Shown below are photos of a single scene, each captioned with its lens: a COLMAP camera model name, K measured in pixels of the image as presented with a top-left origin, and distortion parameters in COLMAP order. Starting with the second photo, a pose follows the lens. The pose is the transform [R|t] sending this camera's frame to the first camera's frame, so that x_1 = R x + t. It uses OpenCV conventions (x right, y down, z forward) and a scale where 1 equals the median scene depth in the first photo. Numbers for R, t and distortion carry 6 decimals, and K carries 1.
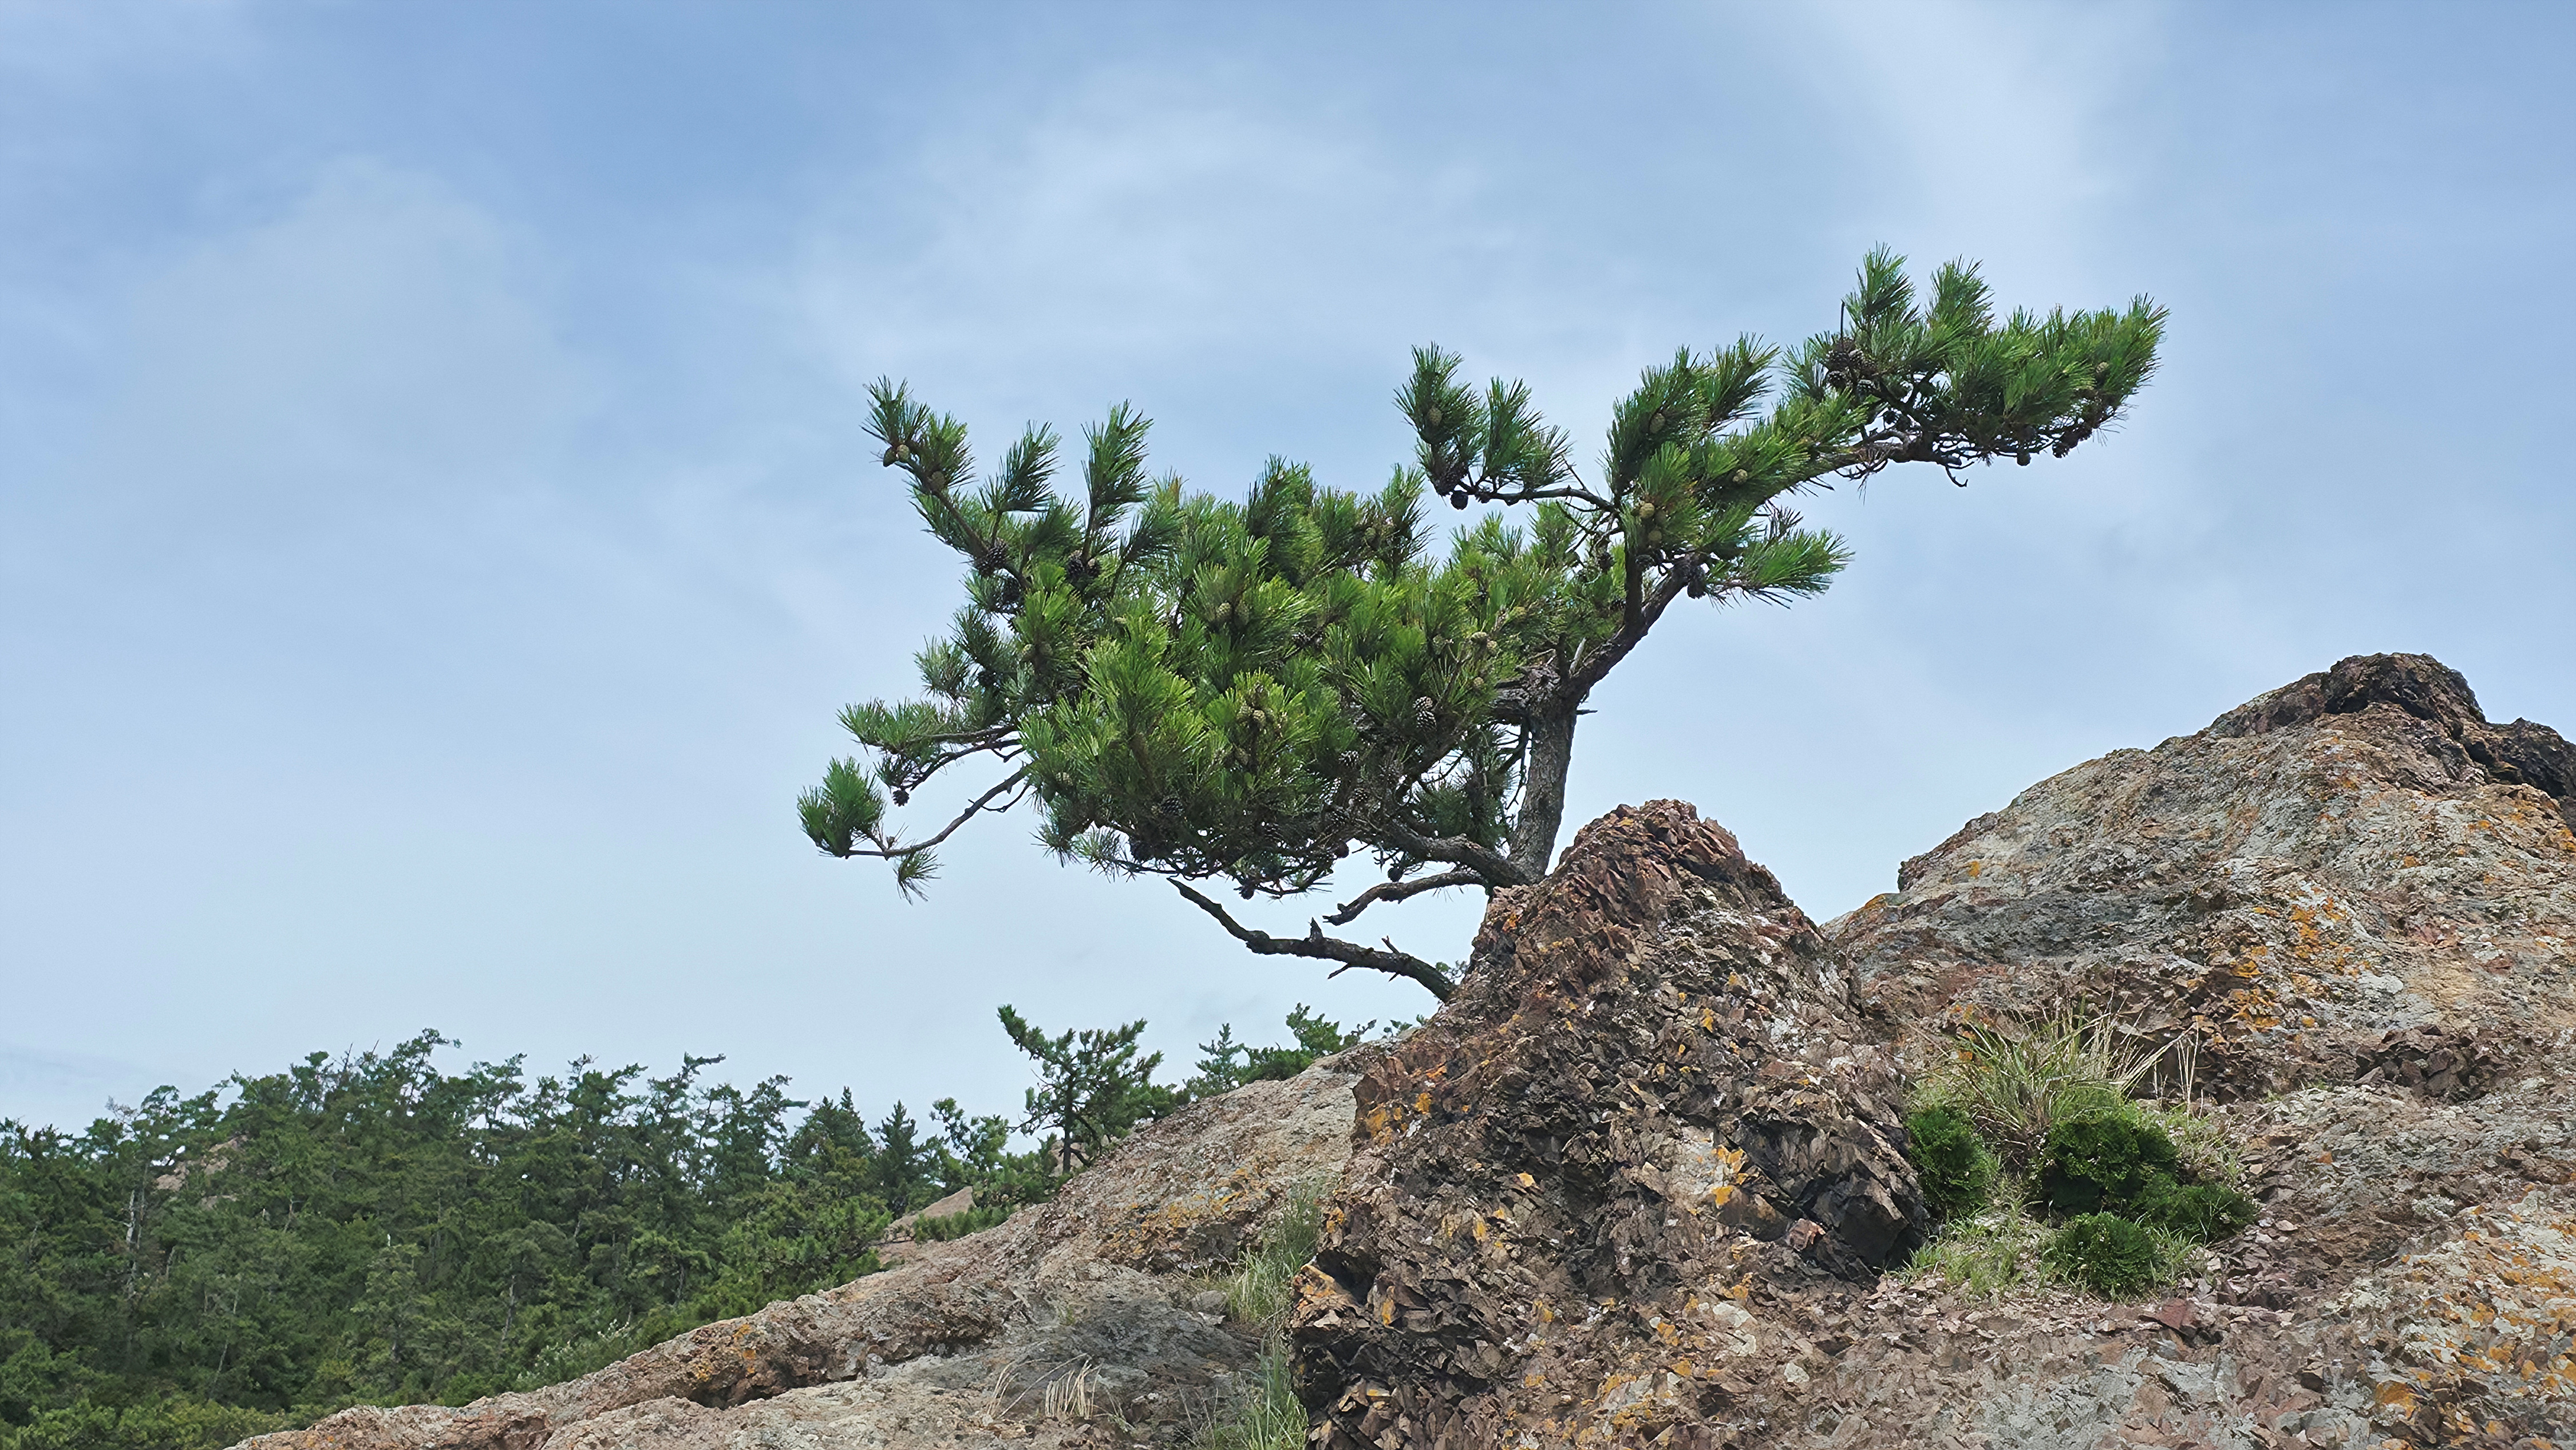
lens RADIAL K [[4216.7, 0, 1191.8], [0, 4216.7, 714.9], [0, 0, 1]] dist [0.227122, -0.954137]
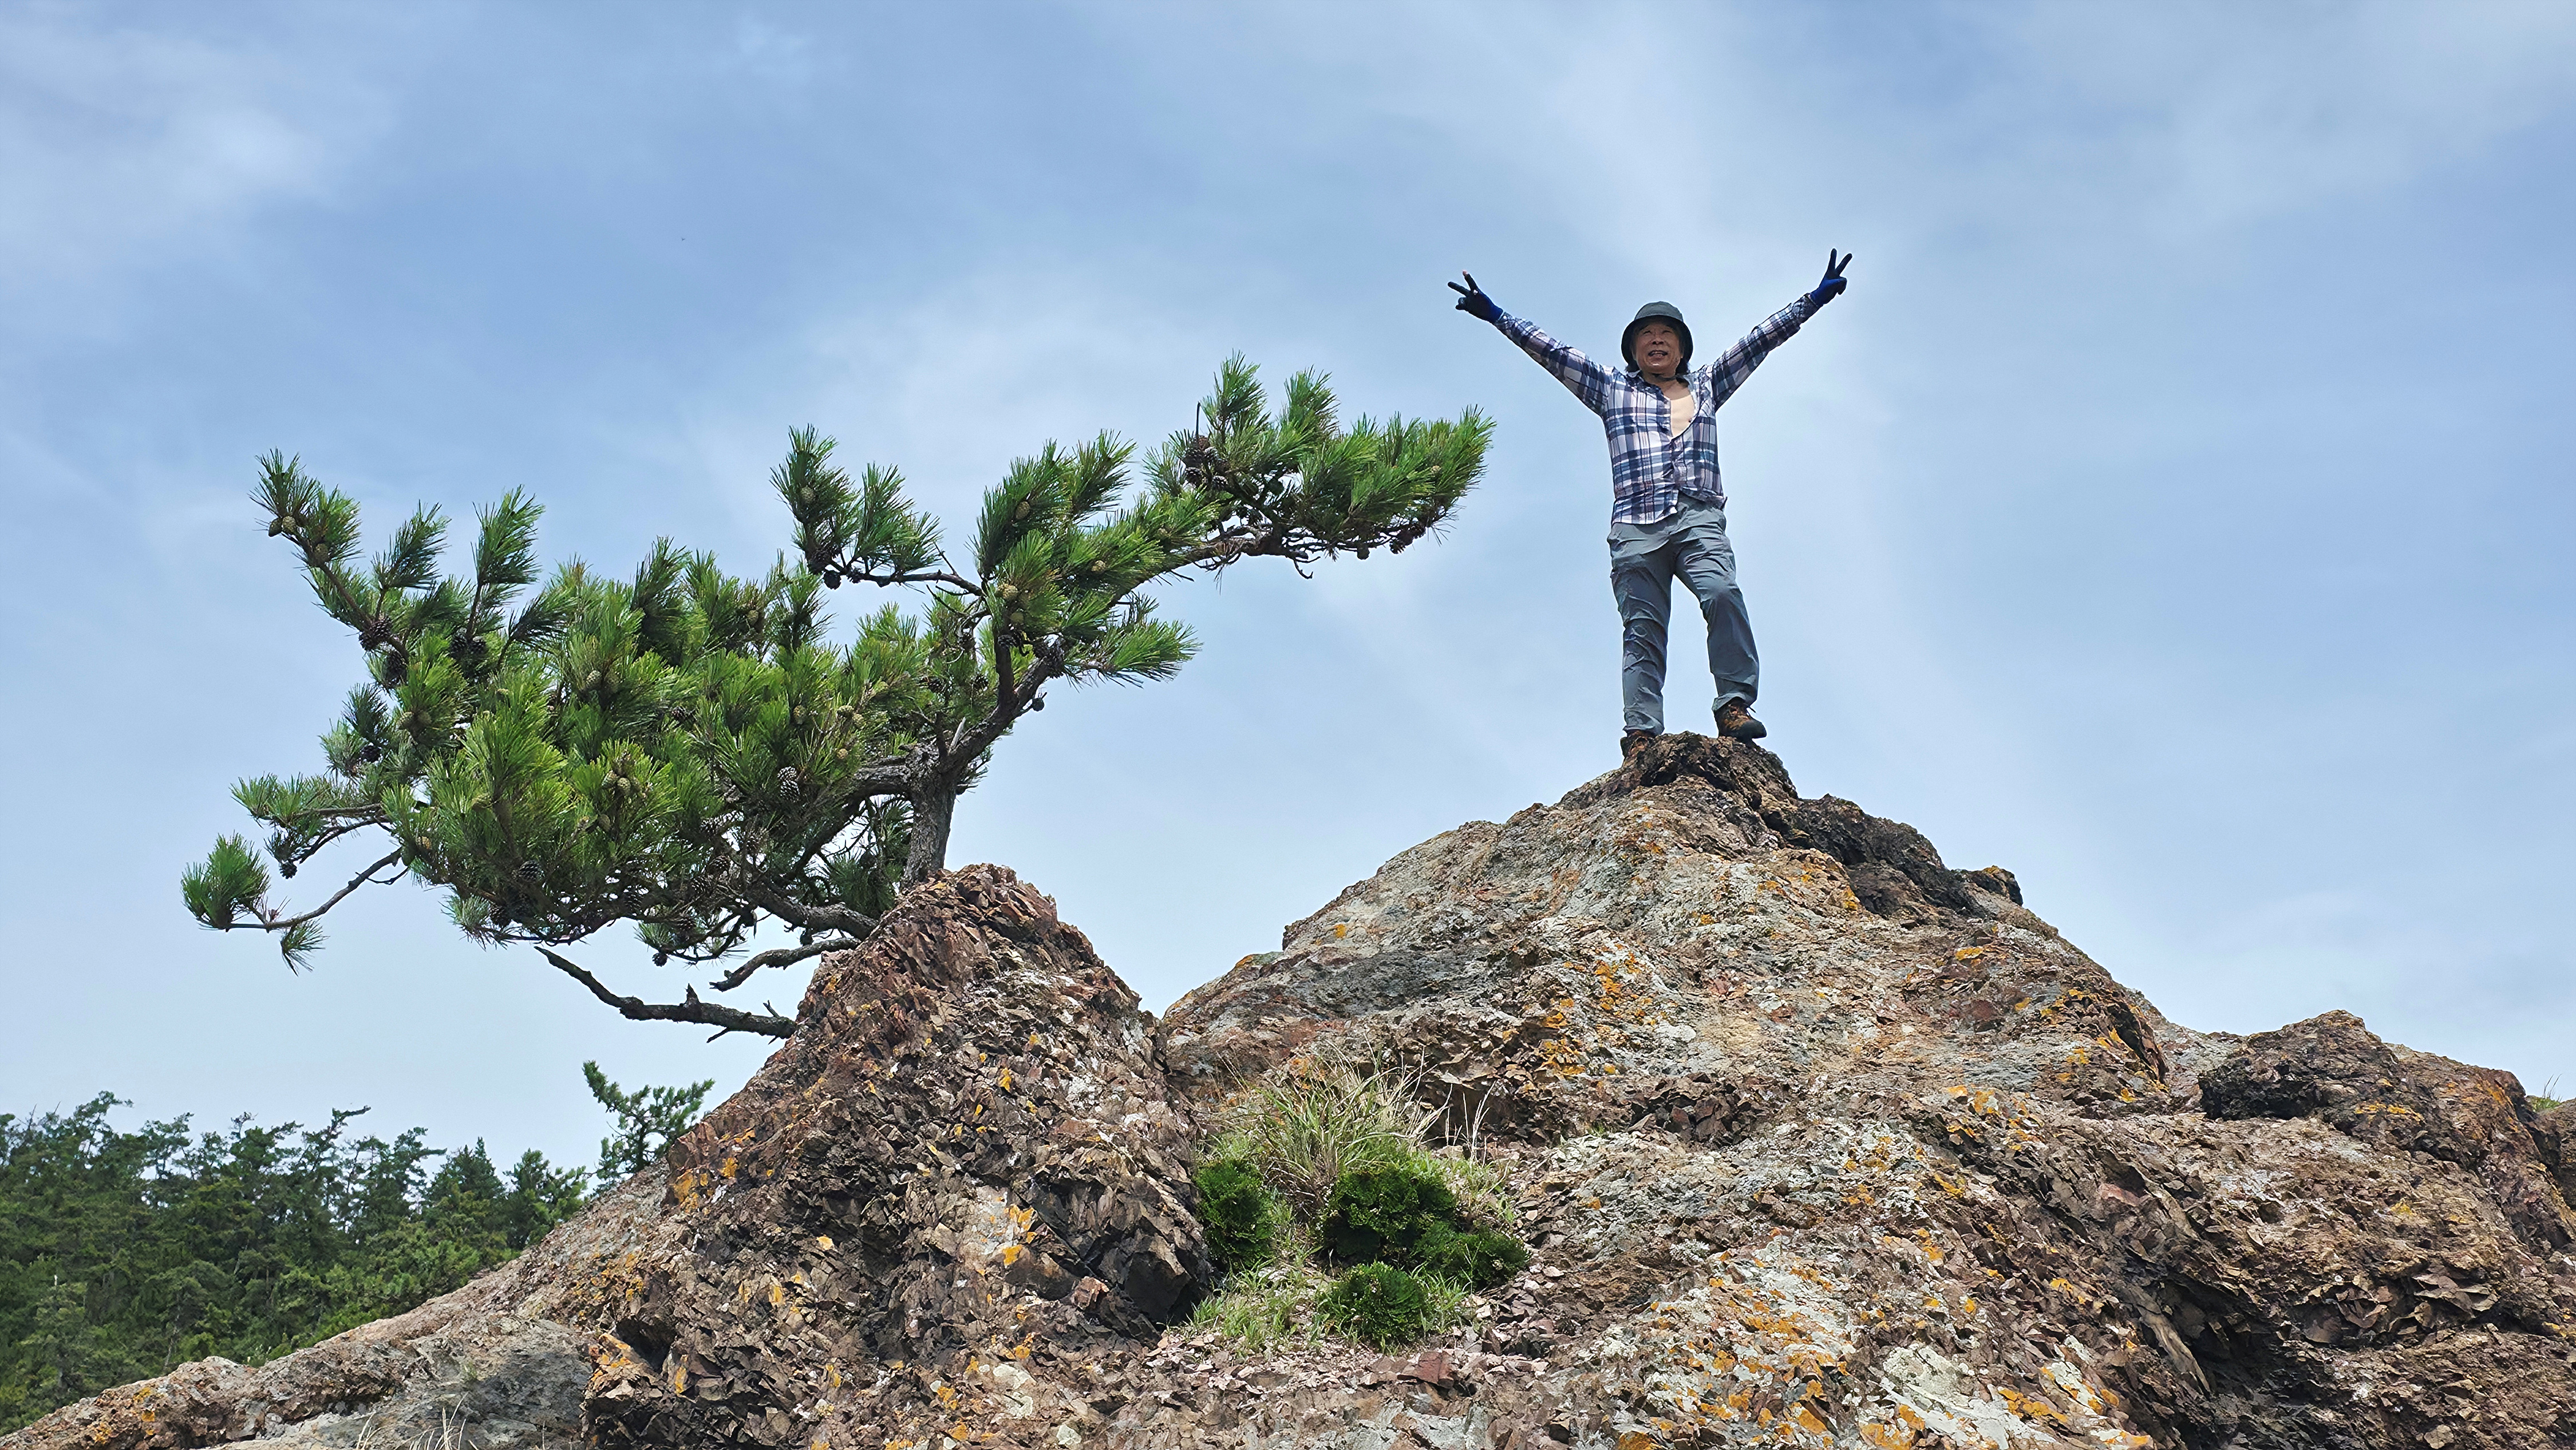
lens RADIAL K [[3403.7, 0, 1286.0], [0, 3403.7, 718.9], [0, 0, 1]] dist [0.165442, -0.611438]
pose [[0.992752, -0.000699, 0.120176, 0.089675], [0.004225, 0.999568, -0.029085, 0.009717], [-0.120104, 0.029382, 0.992326, 0.177739]]
